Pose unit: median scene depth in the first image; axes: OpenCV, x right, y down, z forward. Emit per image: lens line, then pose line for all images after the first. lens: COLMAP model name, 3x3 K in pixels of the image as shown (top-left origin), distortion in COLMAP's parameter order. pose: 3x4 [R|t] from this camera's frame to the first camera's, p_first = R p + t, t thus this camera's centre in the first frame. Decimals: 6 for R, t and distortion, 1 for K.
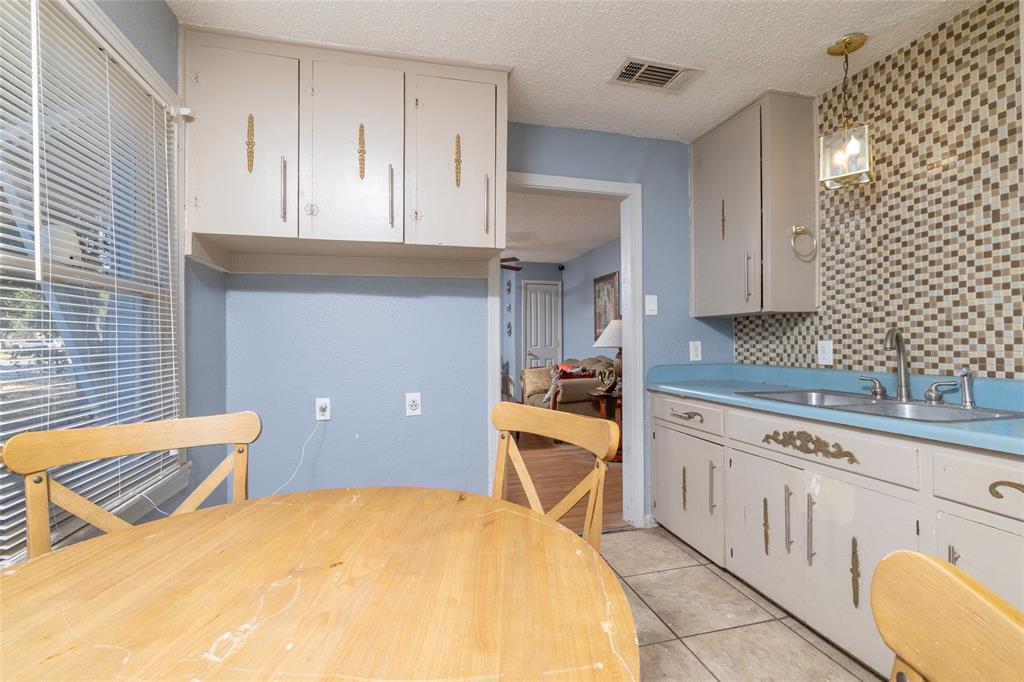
lens RADIAL K [[444.9, 0, 503.6], [0, 444.9, 338.9], [0, 0, 1]] dist [-0.005243, 0.001889]
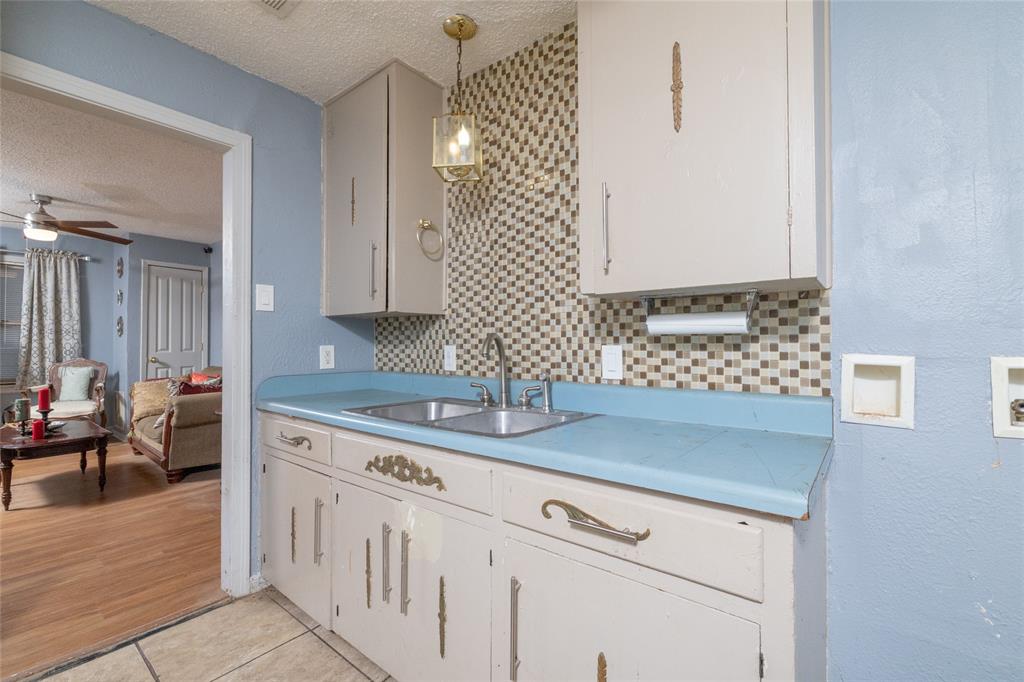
lens RADIAL K [[444.9, 0, 514.4], [0, 444.9, 341.8], [0, 0, 1]] dist [-0.005243, 0.001889]
pose [[0.793081, 0.008203, 0.609061, 0.277535], [-0.008620, 0.999960, -0.002242, -0.002821], [-0.609055, -0.003472, 0.793120, 0.174945]]
